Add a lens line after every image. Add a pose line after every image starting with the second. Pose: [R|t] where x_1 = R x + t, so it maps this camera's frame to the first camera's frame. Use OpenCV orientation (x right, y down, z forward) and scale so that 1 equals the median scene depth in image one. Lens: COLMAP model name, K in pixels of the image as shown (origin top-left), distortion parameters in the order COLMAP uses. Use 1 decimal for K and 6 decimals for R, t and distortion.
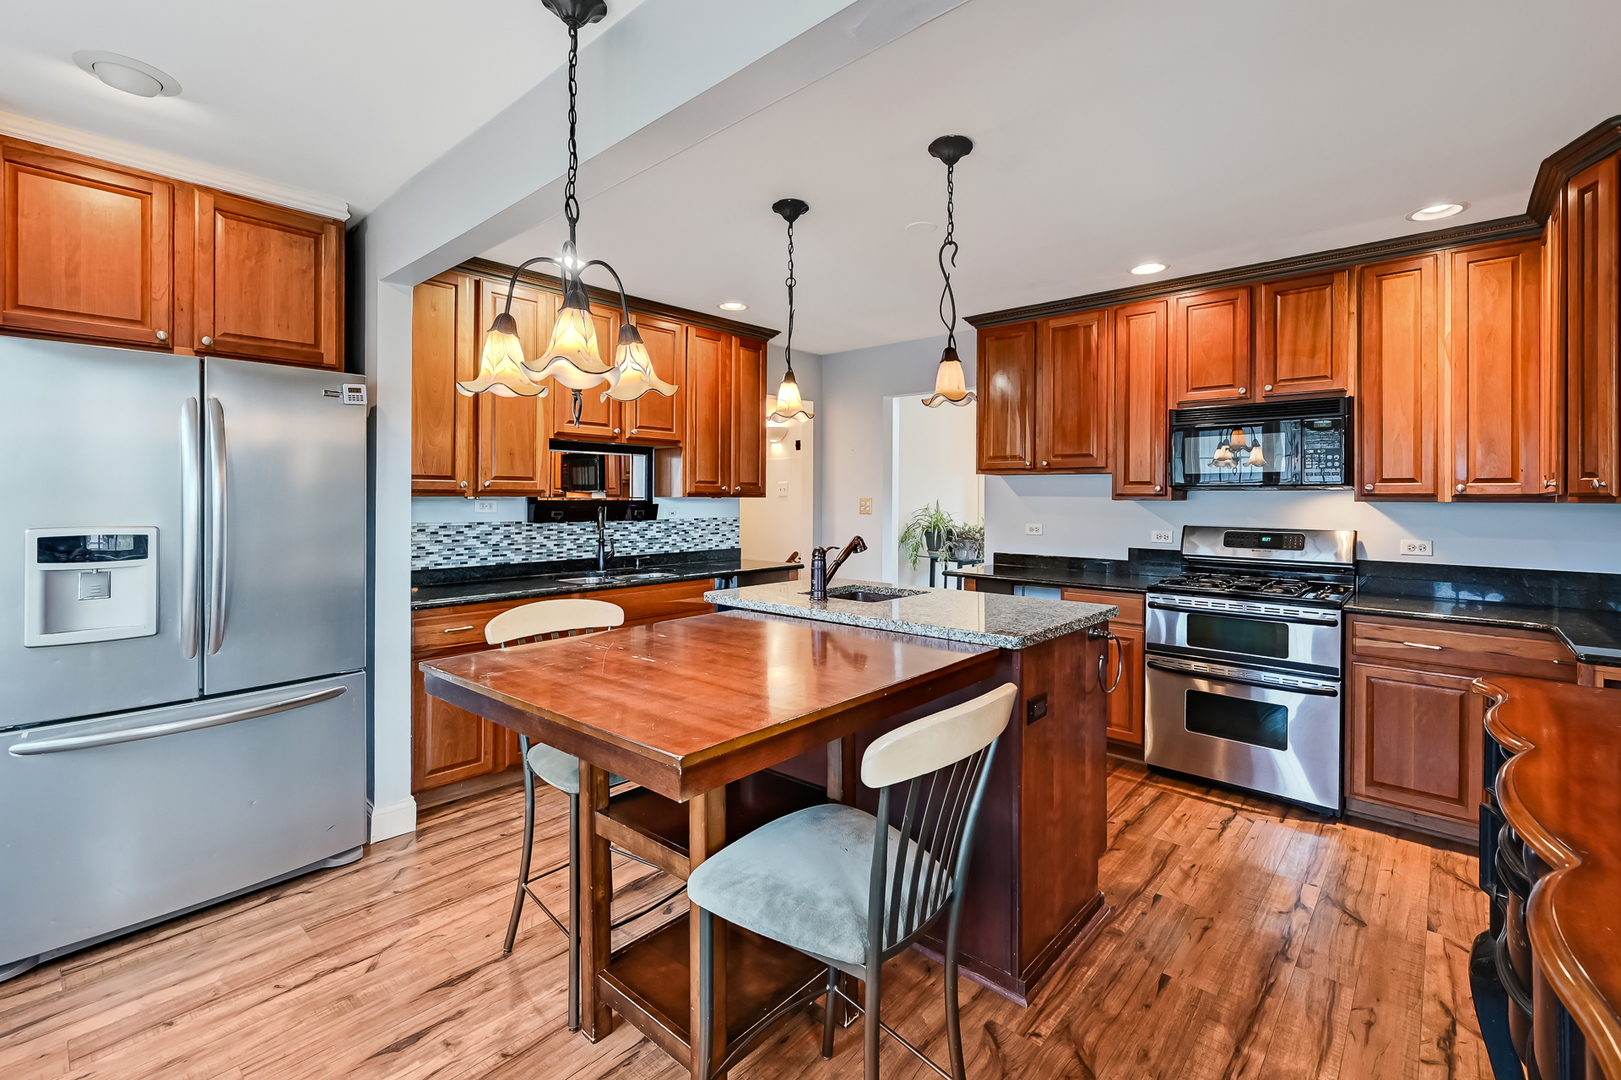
lens RADIAL K [[708.6, 0, 830.2], [0, 708.6, 494.8], [0, 0, 1]] dist [0.004948, 0.000118]
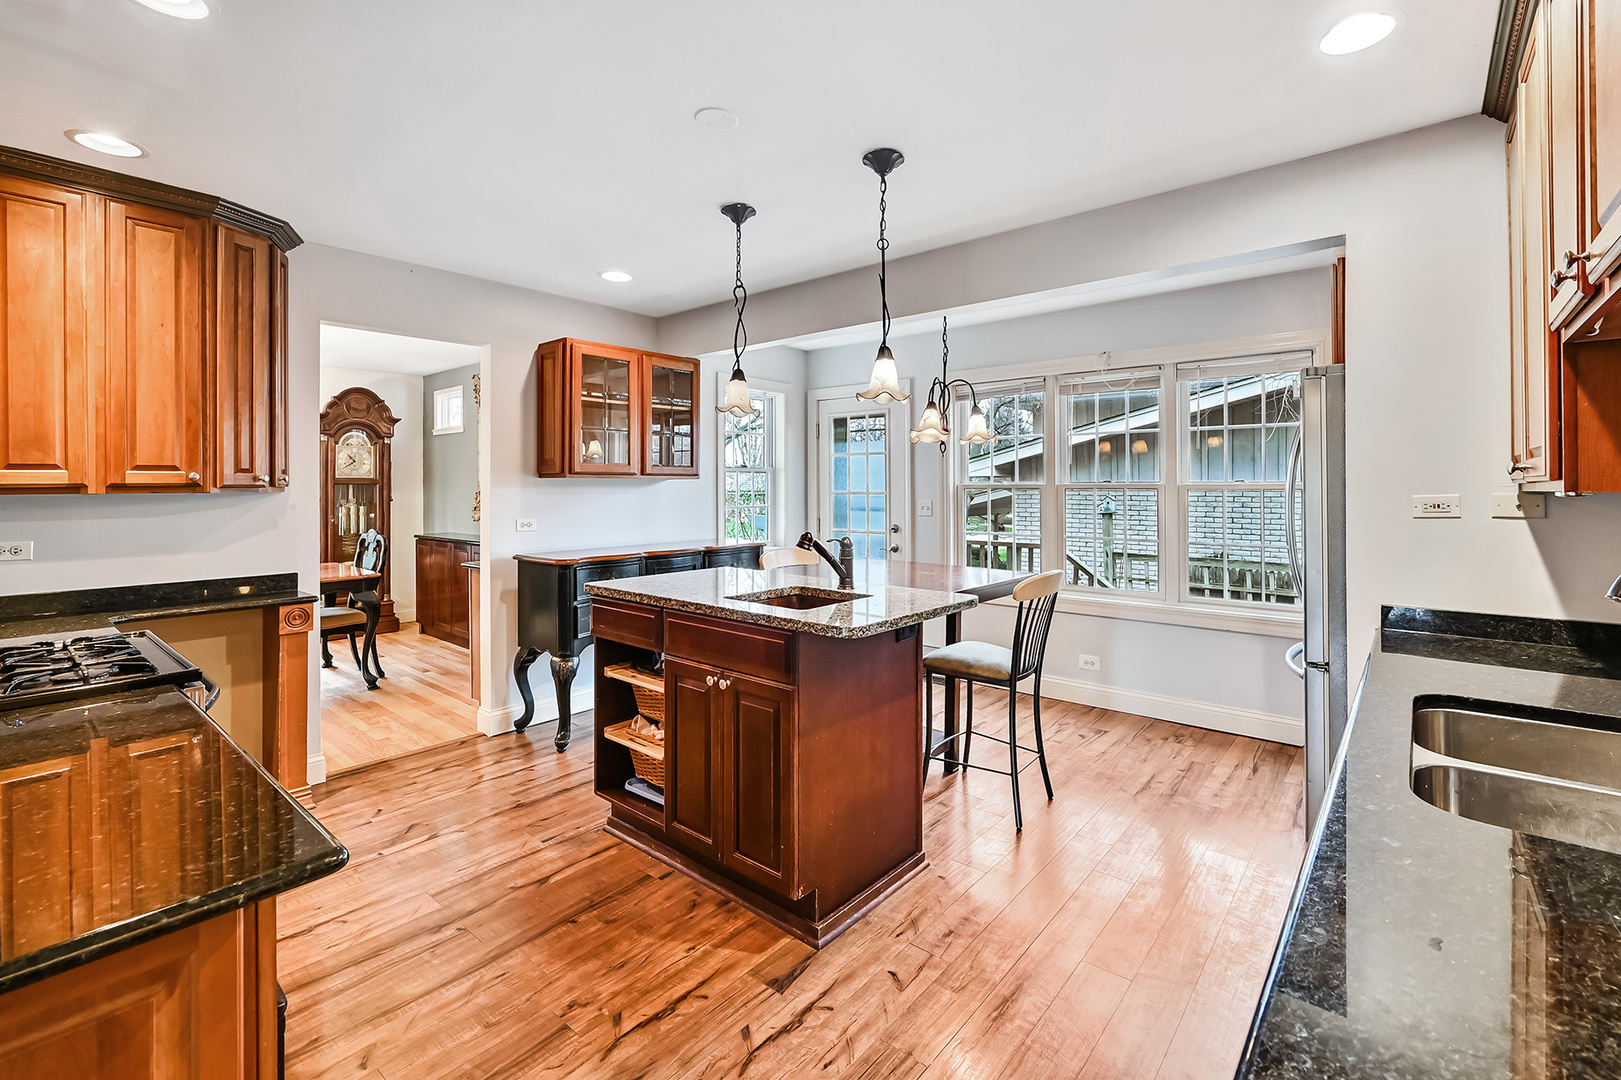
lens RADIAL K [[708.6, 0, 830.6], [0, 708.6, 487.7], [0, 0, 1]] dist [0.004948, 0.000118]
pose [[-0.999679, -0.001865, -0.025278, 0.021114], [-0.001703, 0.999978, -0.006402, 0.004836], [0.025290, -0.006357, -0.999660, 1.253345]]
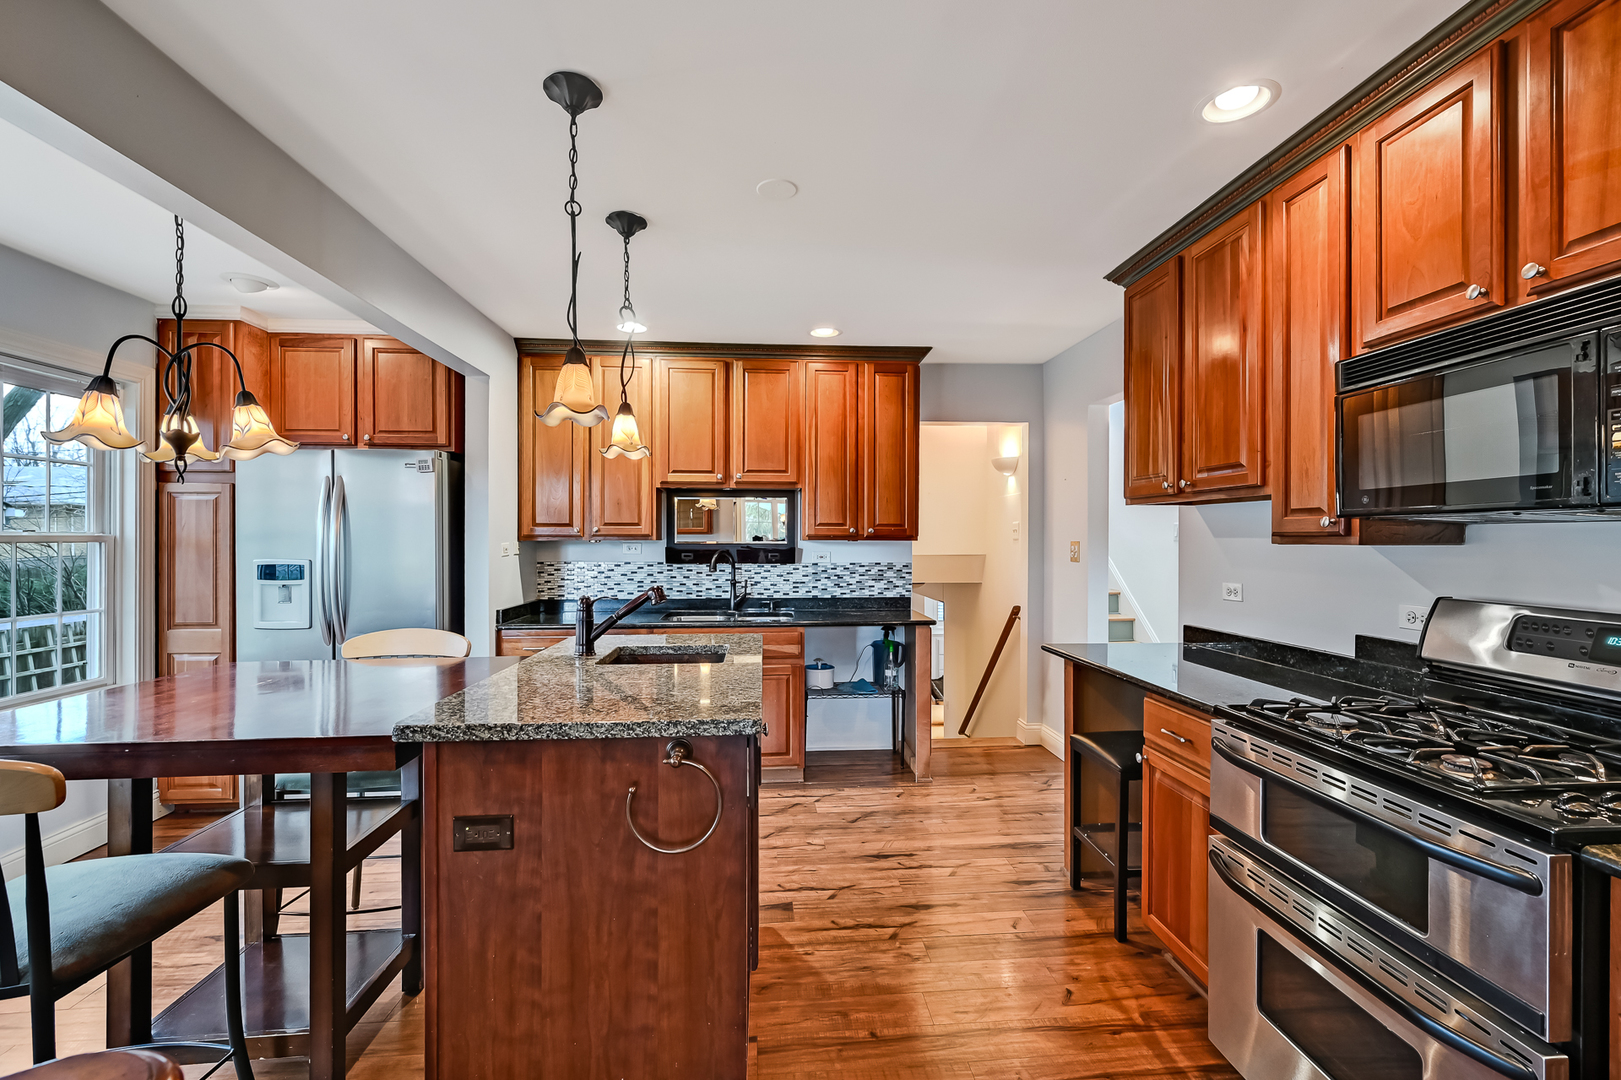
lens RADIAL K [[693.5, 0, 821.2], [0, 693.5, 541.1], [0, 0, 1]] dist [-0.005198, -0.000086]
pose [[0.724432, -0.001411, -0.689345, 0.491759], [0.003853, 0.999991, 0.002003, 0.002611], [0.689336, -0.004108, 0.724430, 0.356442]]
